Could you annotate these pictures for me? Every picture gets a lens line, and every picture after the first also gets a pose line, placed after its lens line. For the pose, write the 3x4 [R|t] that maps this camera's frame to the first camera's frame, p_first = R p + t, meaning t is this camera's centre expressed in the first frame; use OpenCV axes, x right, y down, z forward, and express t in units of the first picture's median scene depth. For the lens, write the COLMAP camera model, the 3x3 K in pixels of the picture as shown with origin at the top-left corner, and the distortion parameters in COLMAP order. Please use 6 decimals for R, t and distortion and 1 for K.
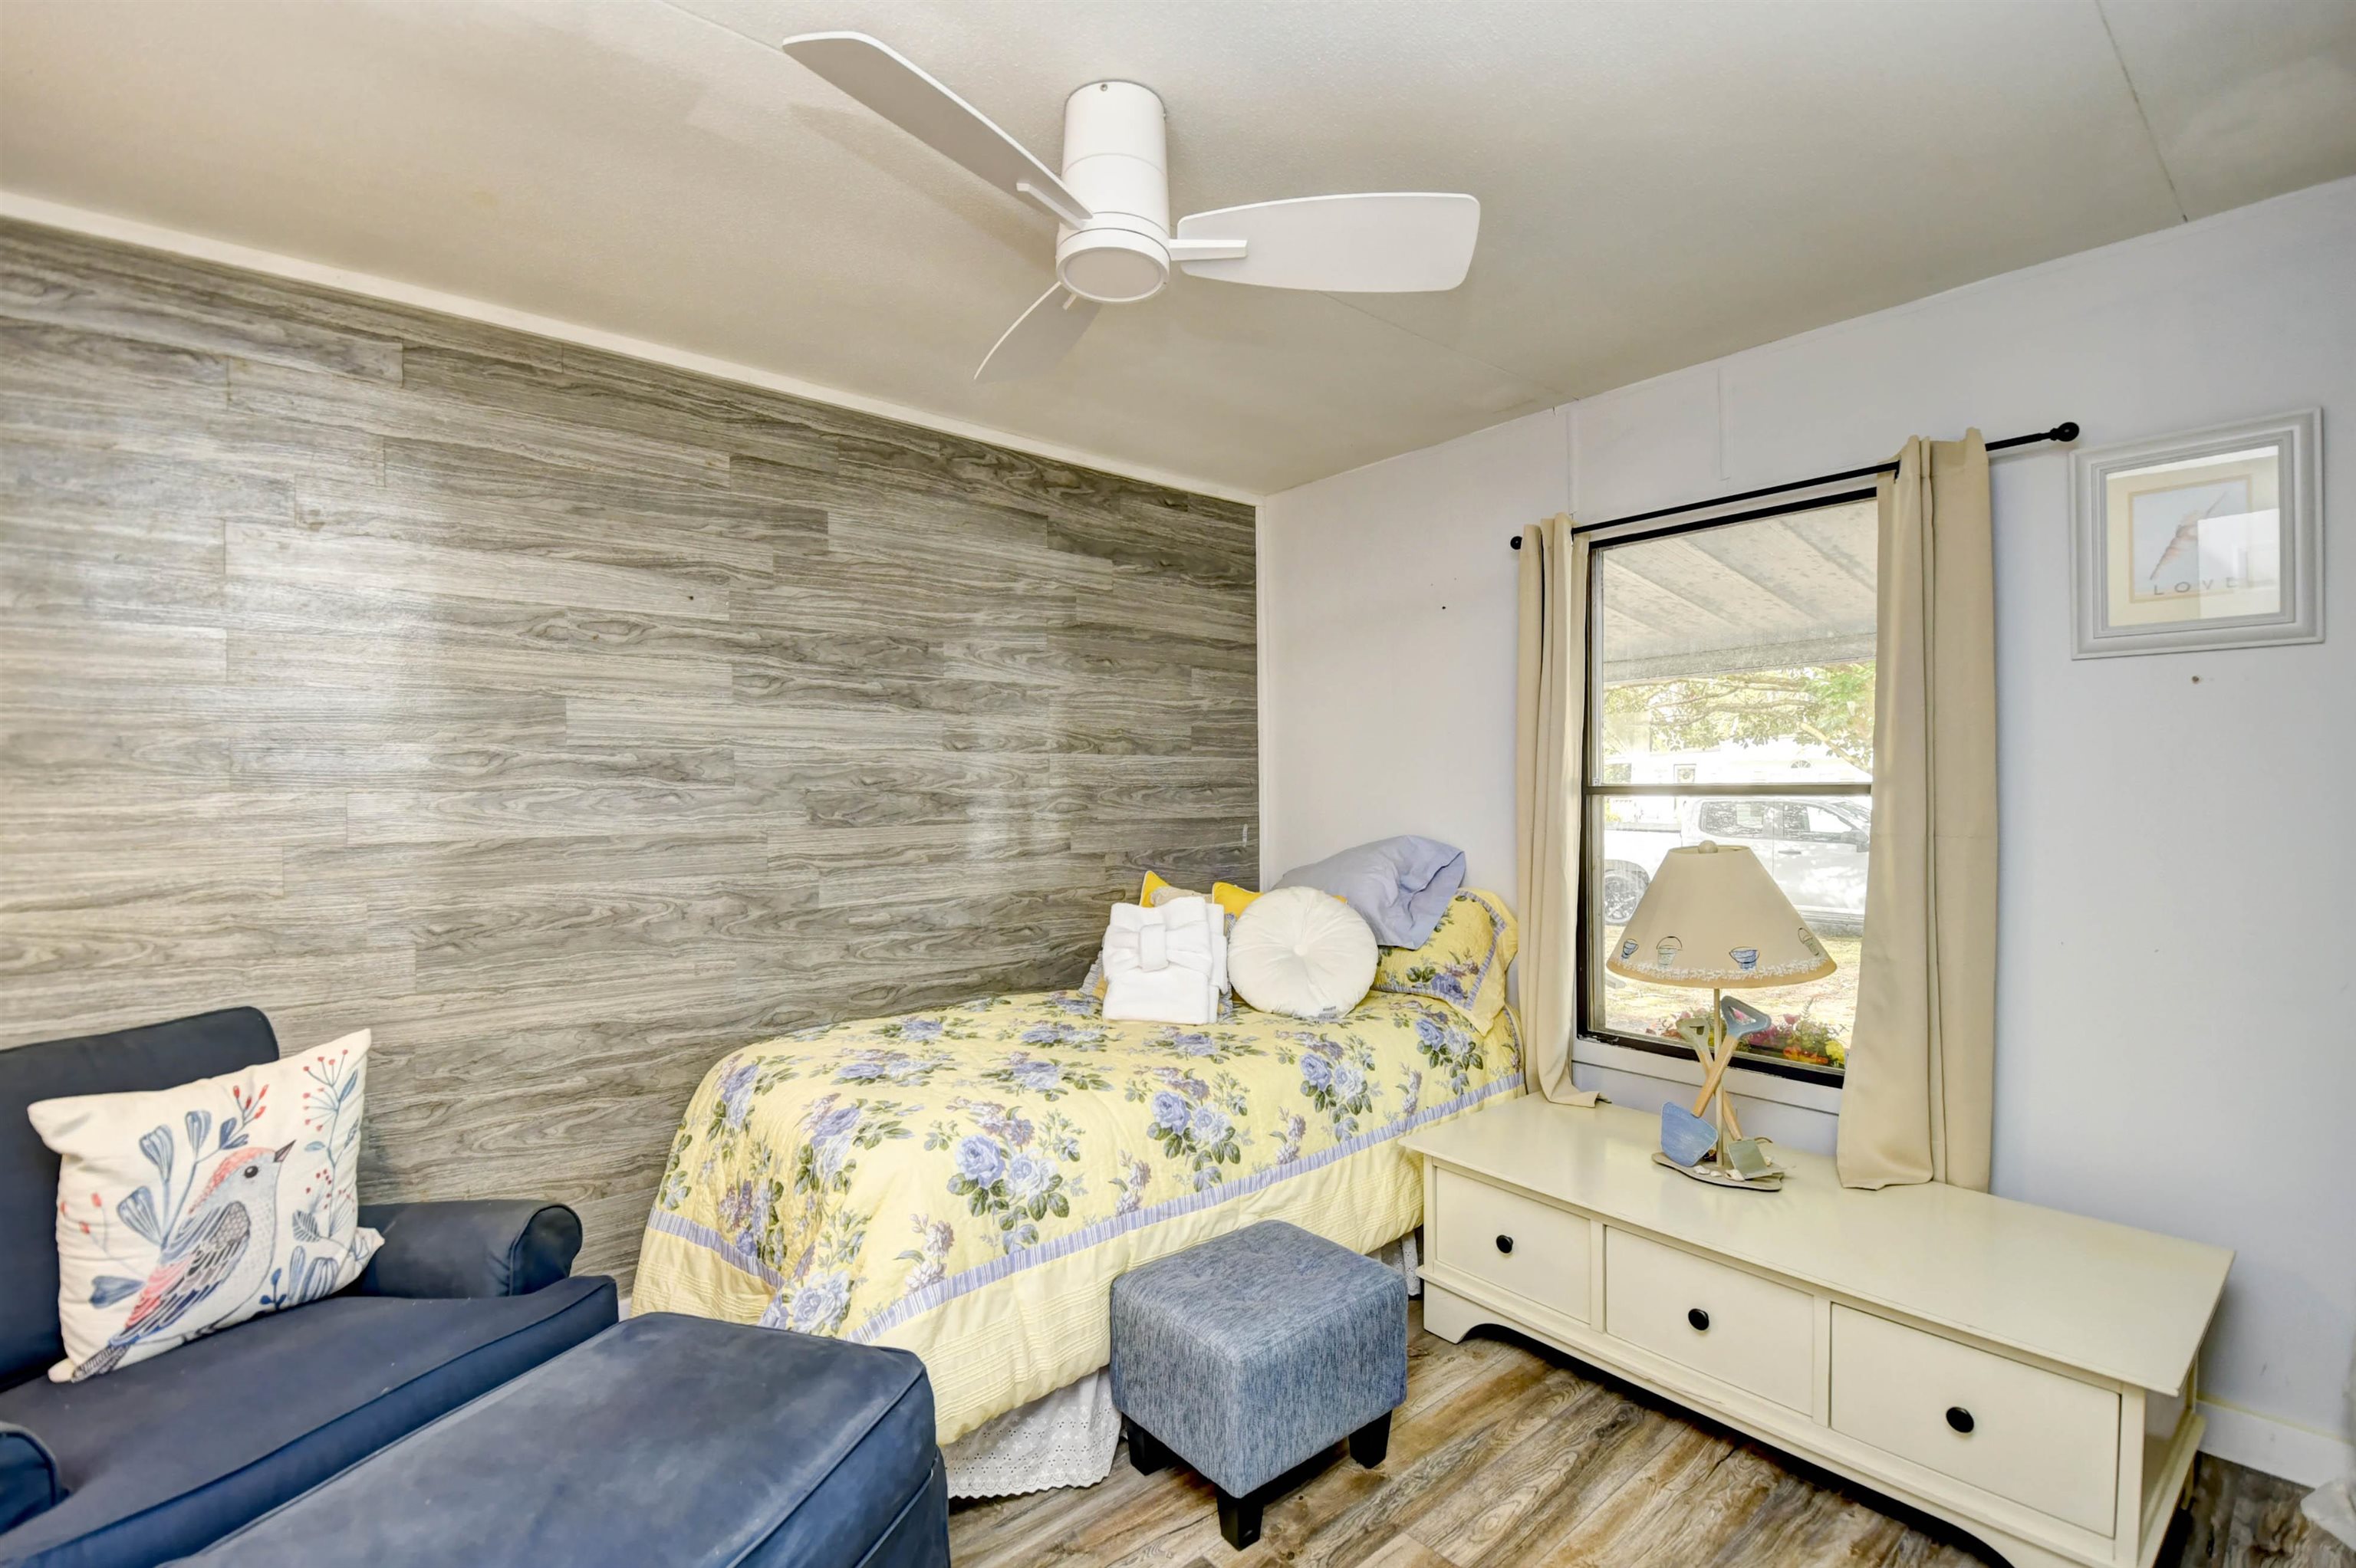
lens RADIAL K [[1052.8, 0, 1170.2], [0, 1052.8, 788.1], [0, 0, 1]] dist [0.001910, -0.012367]
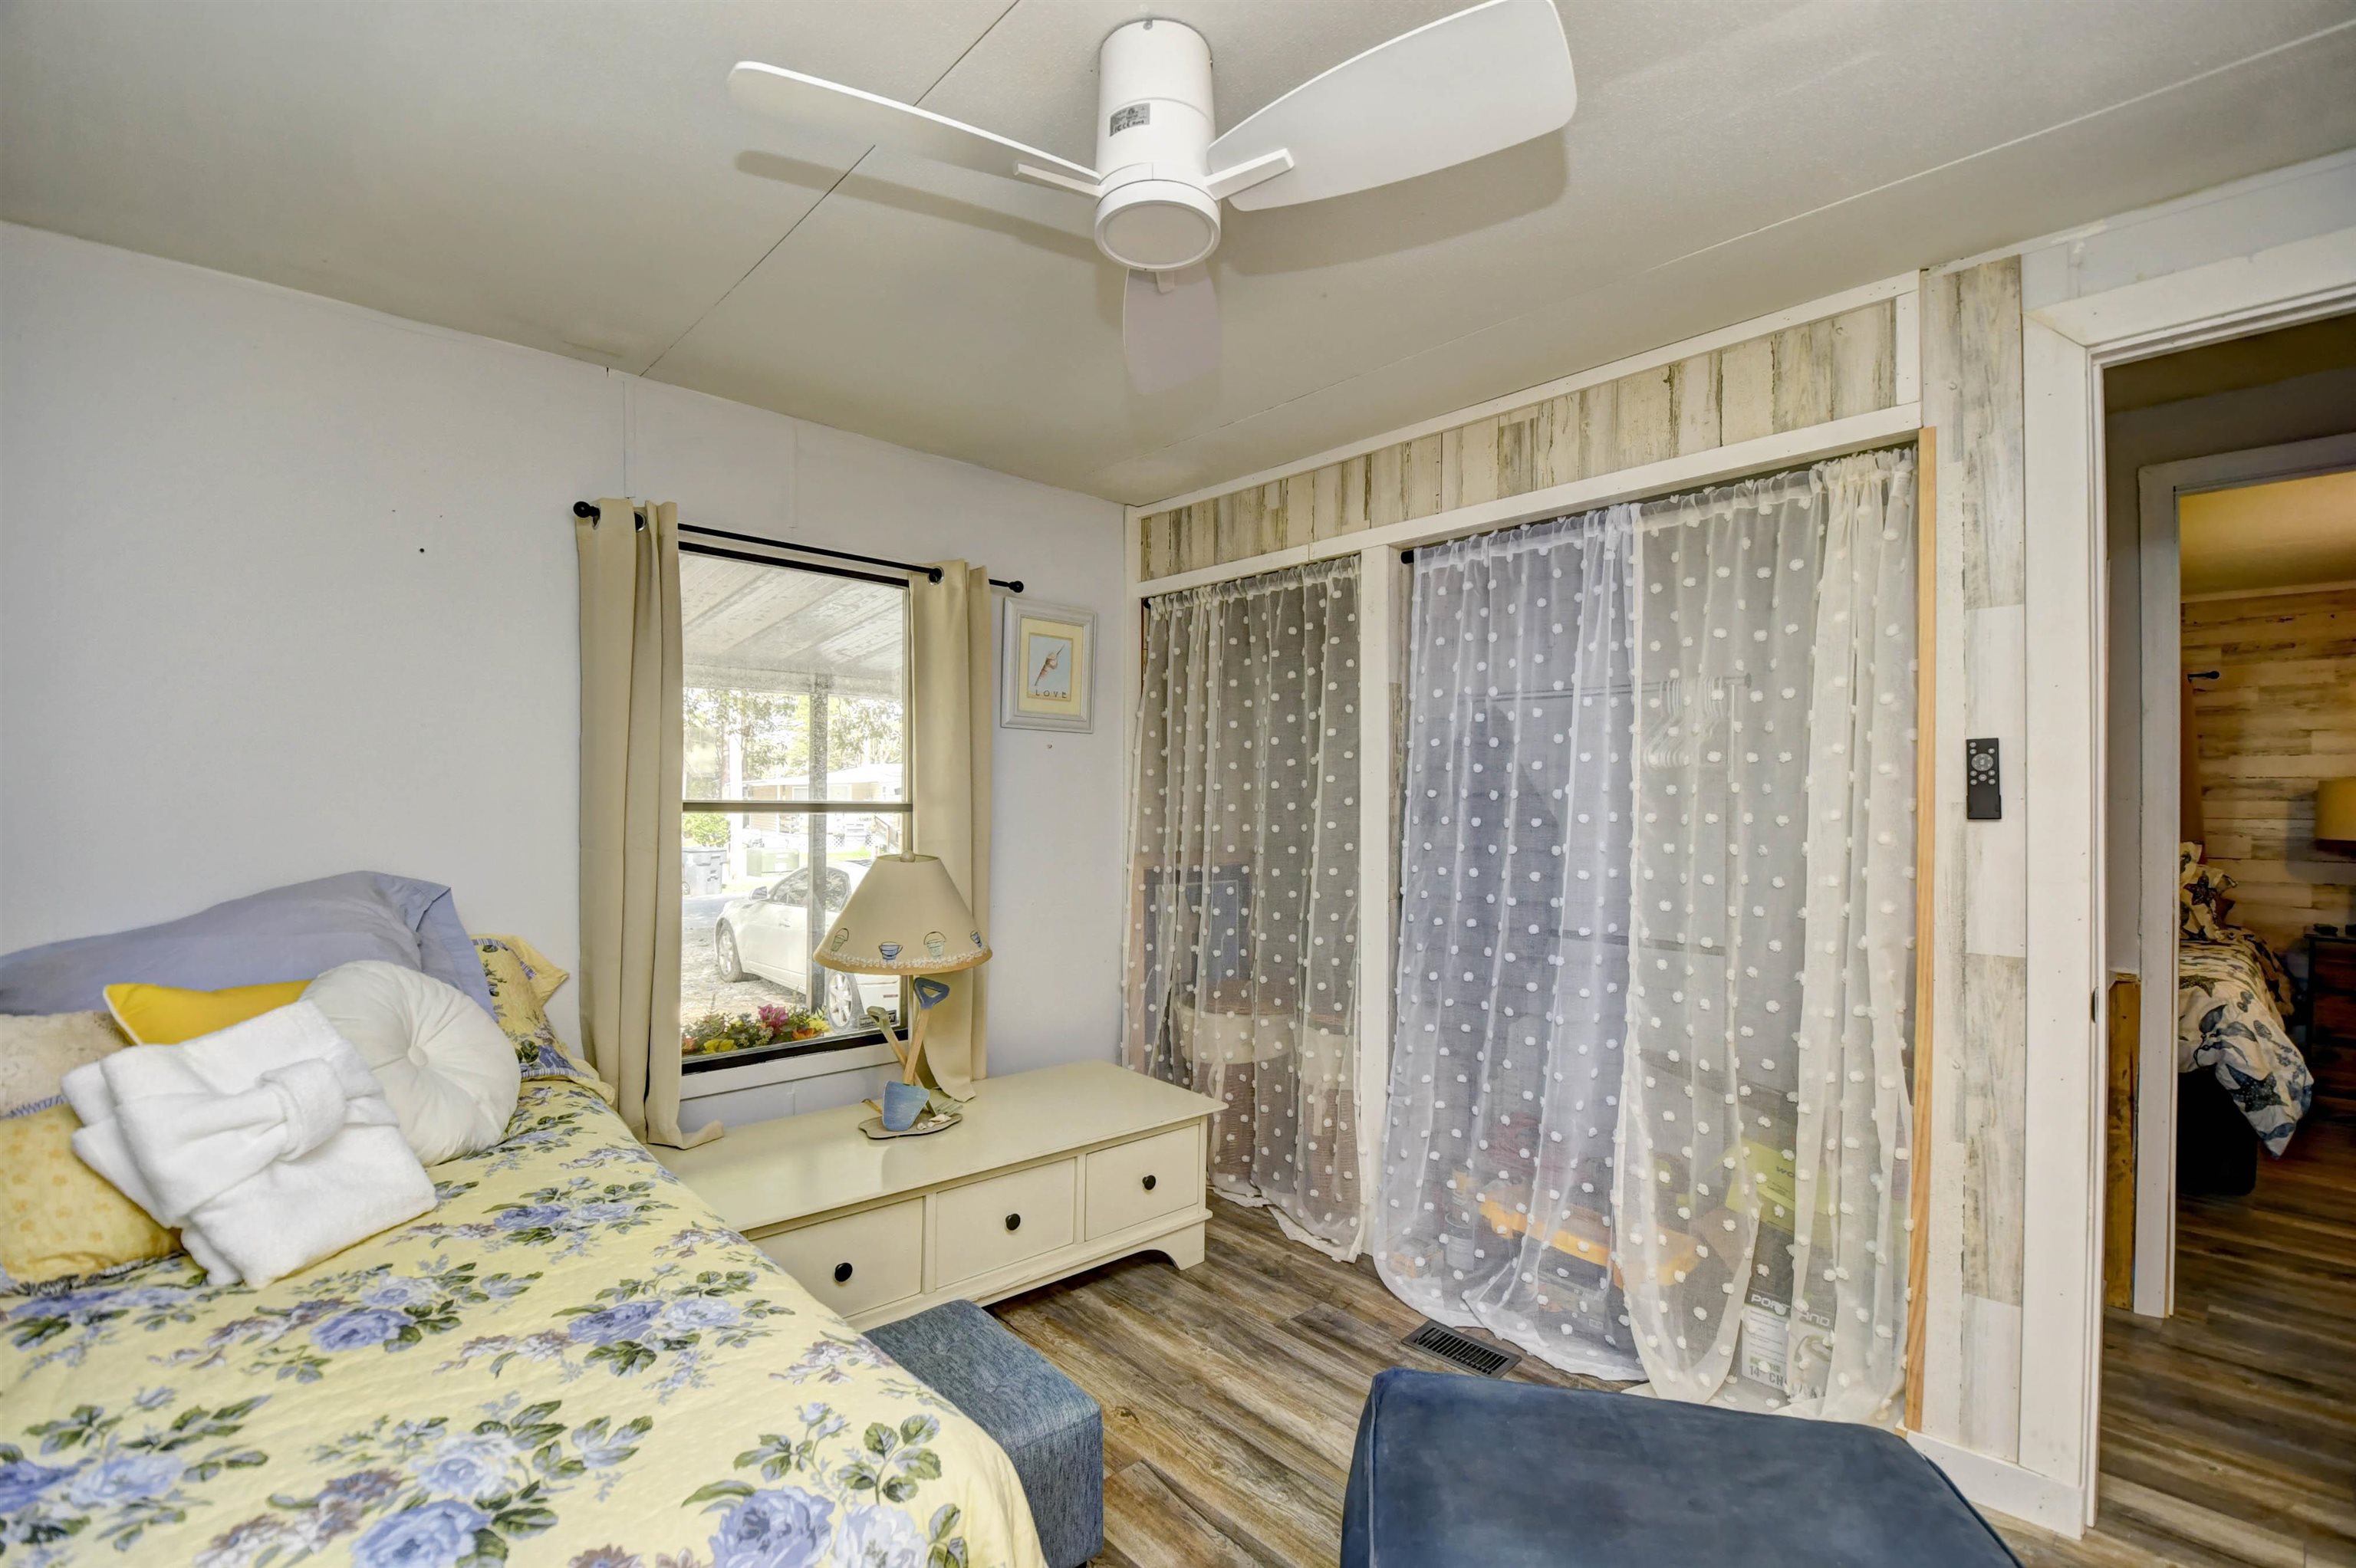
lens RADIAL K [[1052.8, 0, 1189.1], [0, 1052.8, 791.3], [0, 0, 1]] dist [0.001910, -0.012367]
pose [[-0.056980, 0.015496, 0.998255, -0.658539], [-0.014770, 0.999757, -0.016362, -0.003751], [-0.998266, -0.015677, -0.056738, 0.706153]]
